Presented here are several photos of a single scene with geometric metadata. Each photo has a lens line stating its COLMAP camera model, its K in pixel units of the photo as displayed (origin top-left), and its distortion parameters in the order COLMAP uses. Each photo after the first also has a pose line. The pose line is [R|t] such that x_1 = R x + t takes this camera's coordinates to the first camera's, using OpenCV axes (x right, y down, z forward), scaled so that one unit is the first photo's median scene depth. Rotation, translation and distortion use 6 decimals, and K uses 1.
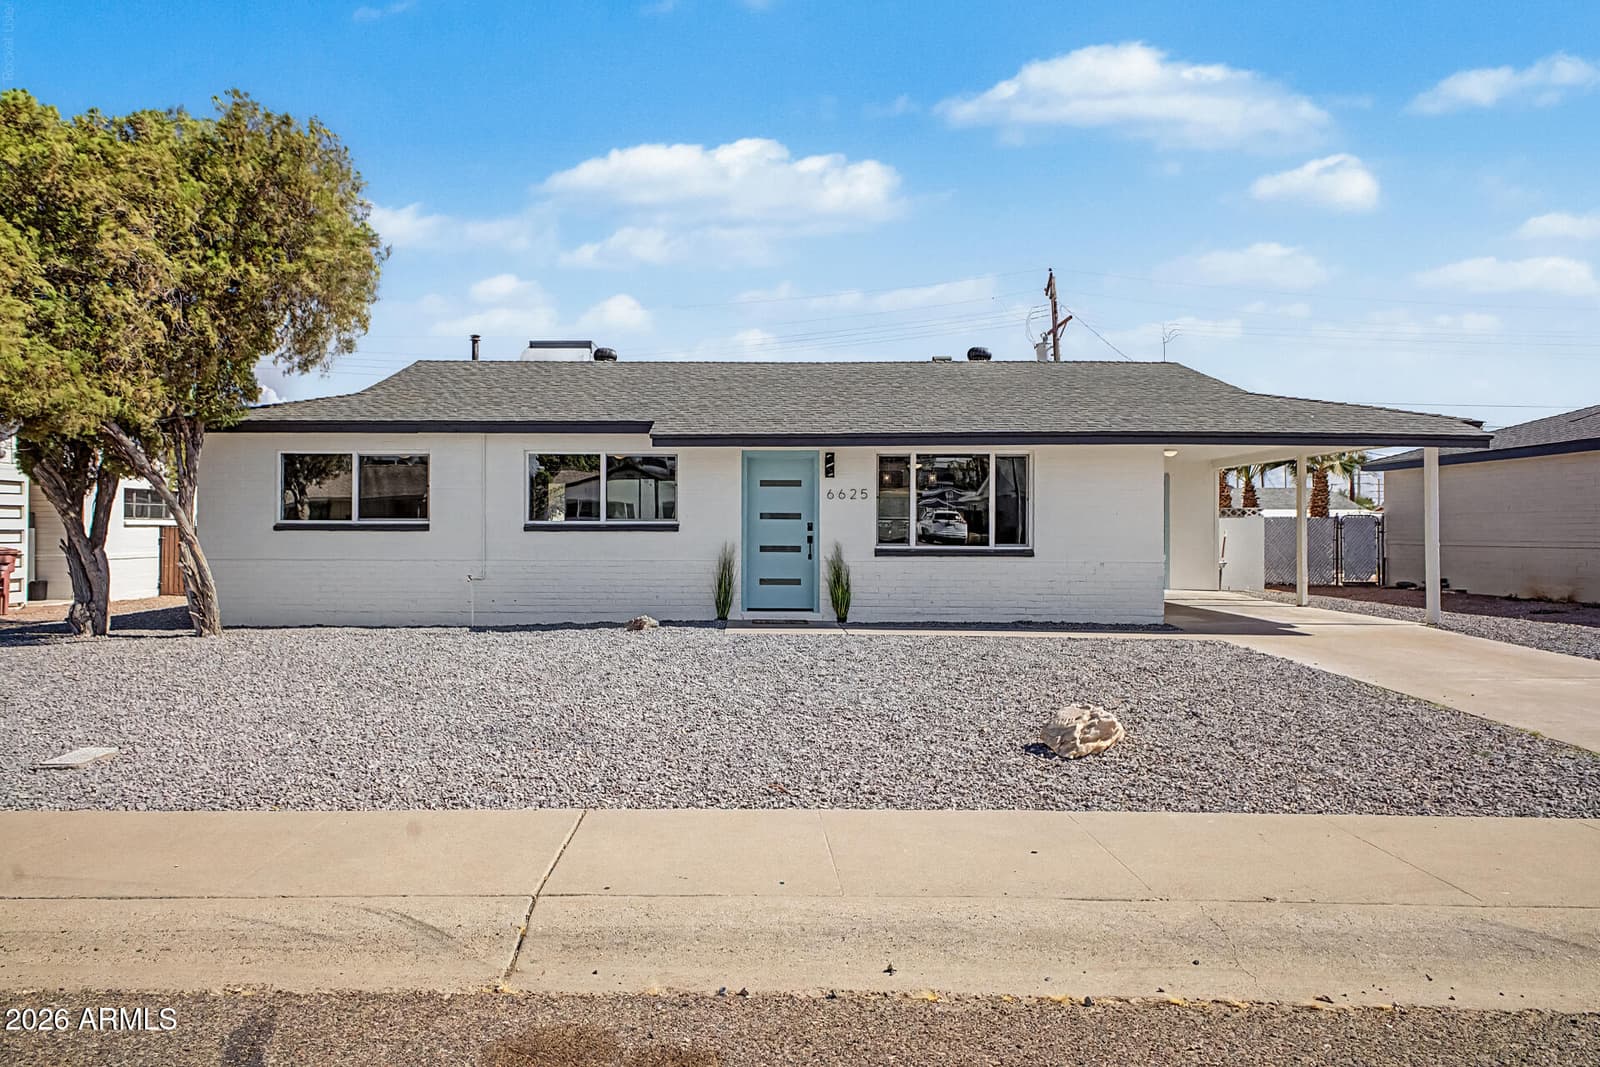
lens RADIAL K [[1014.0, 0, 733.0], [0, 1014.0, 530.5], [0, 0, 1]] dist [0.035224, -0.009169]
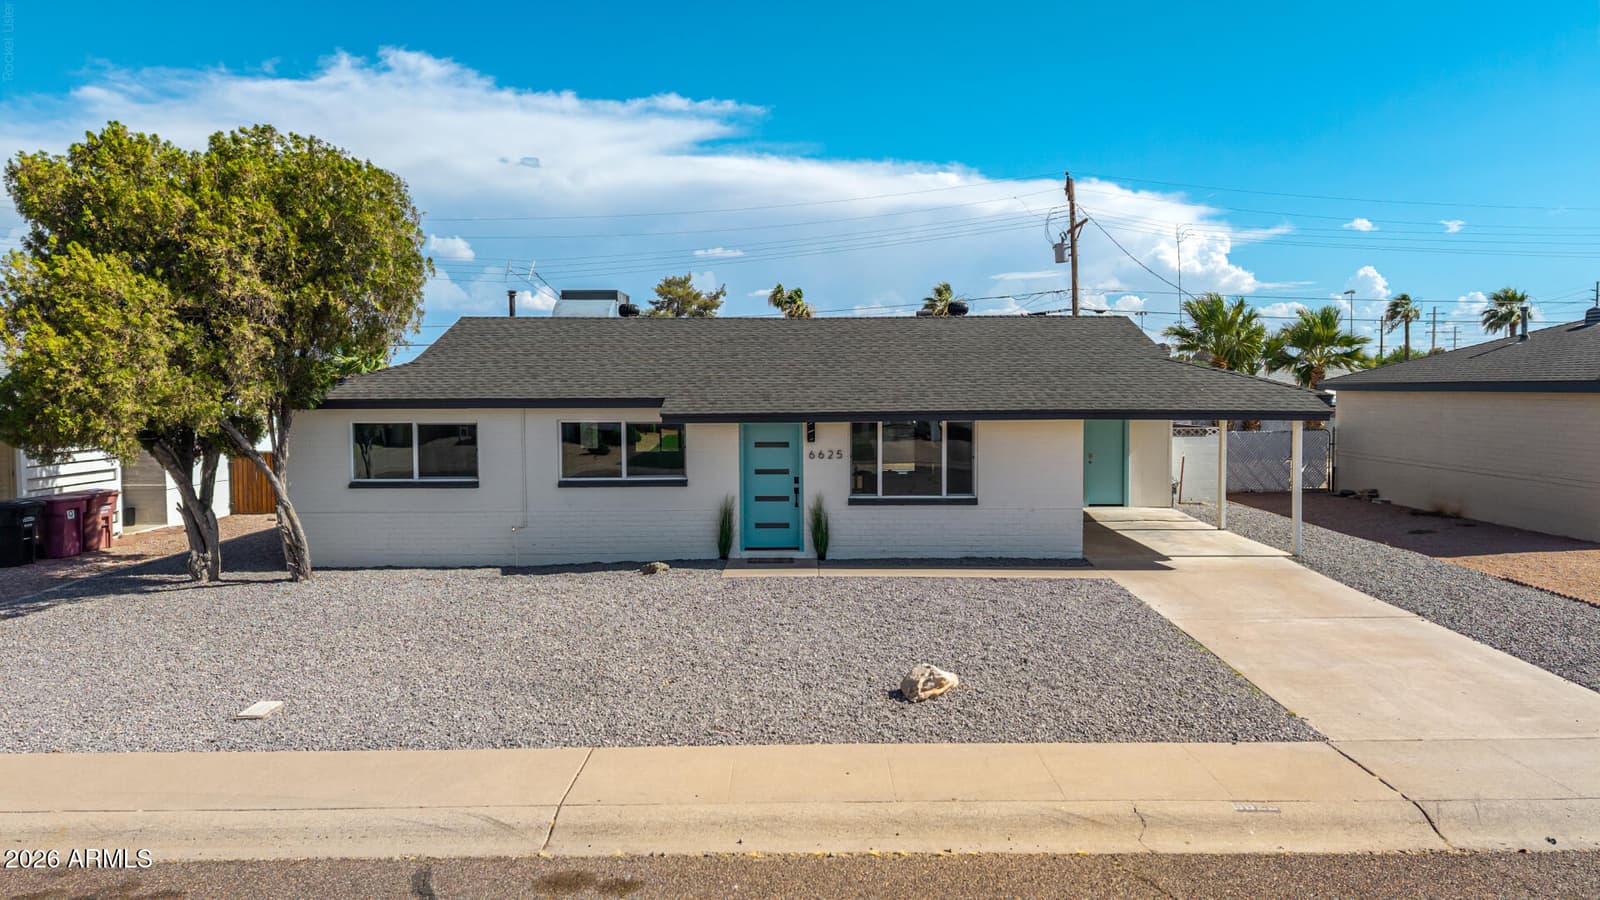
lens RADIAL K [[1067.5, 0, 807.5], [0, 1067.5, 442.8], [0, 0, 1]] dist [0.027448, -0.019006]
pose [[0.999788, -0.009548, 0.018243, 0.085446], [0.008547, 0.998496, 0.054150, -0.150443], [-0.018733, -0.053982, 0.998366, -0.343064]]
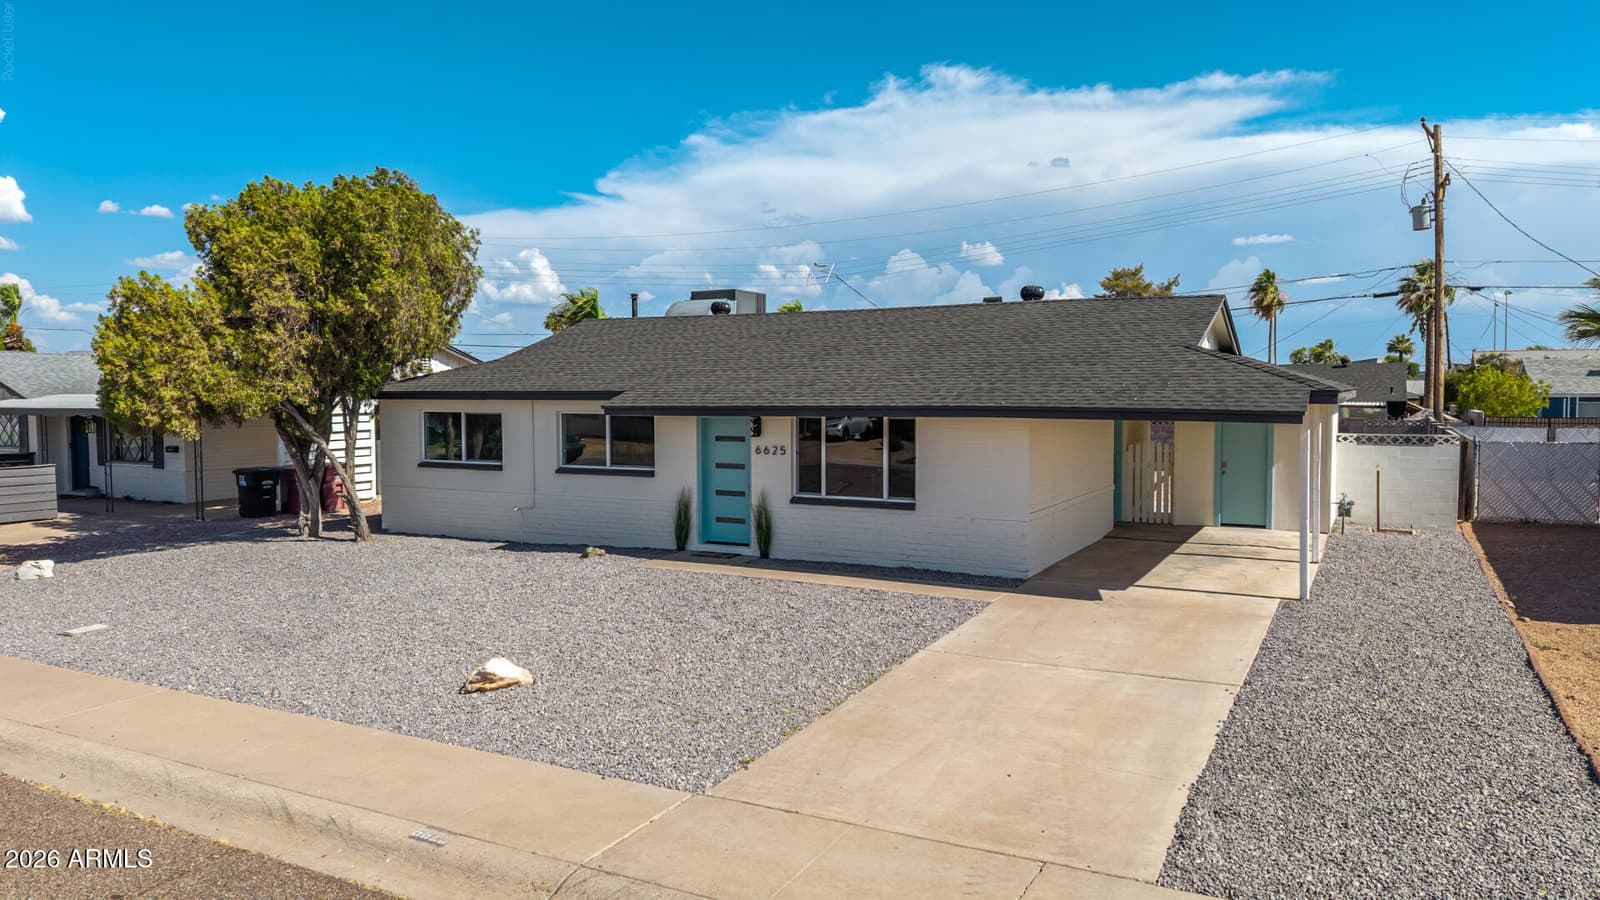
lens RADIAL K [[1067.5, 0, 801.9], [0, 1067.5, 448.8], [0, 0, 1]] dist [0.027448, -0.019006]
pose [[0.893595, 0.019390, -0.448456, 0.886938], [0.007112, 0.998330, 0.057336, -0.136963], [0.448818, -0.054425, 0.891964, -0.111780]]
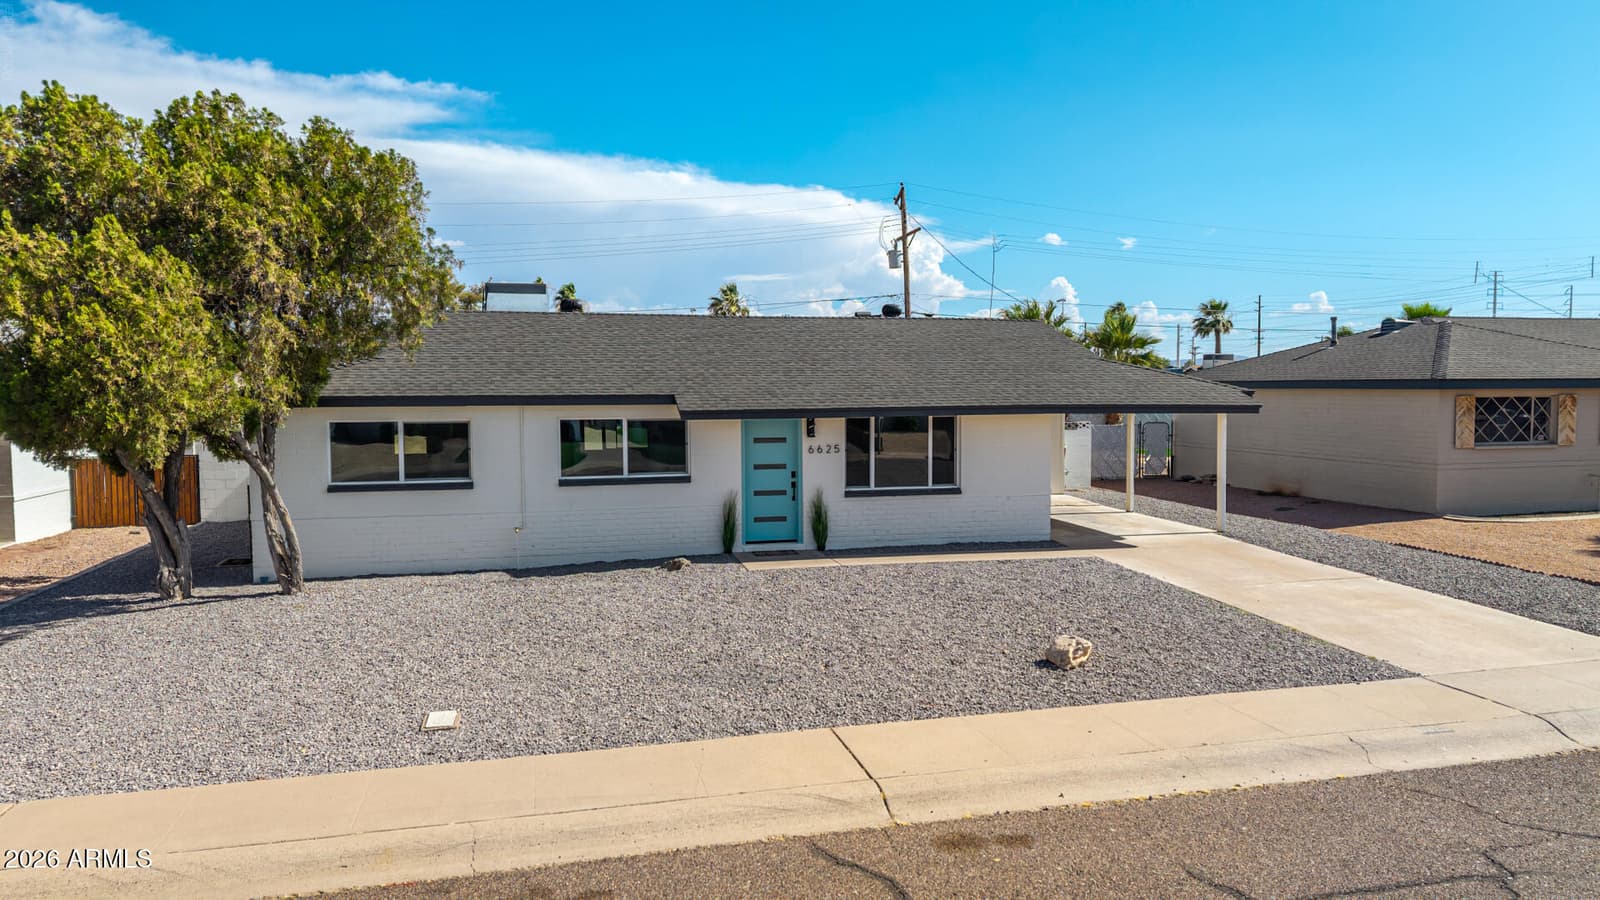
lens RADIAL K [[1067.5, 0, 809.2], [0, 1067.5, 436.7], [0, 0, 1]] dist [0.027448, -0.019006]
pose [[0.964766, -0.020360, 0.262319, -0.318487], [0.006998, 0.998634, 0.051772, -0.151306], [-0.263015, -0.048113, 0.963591, -0.340402]]
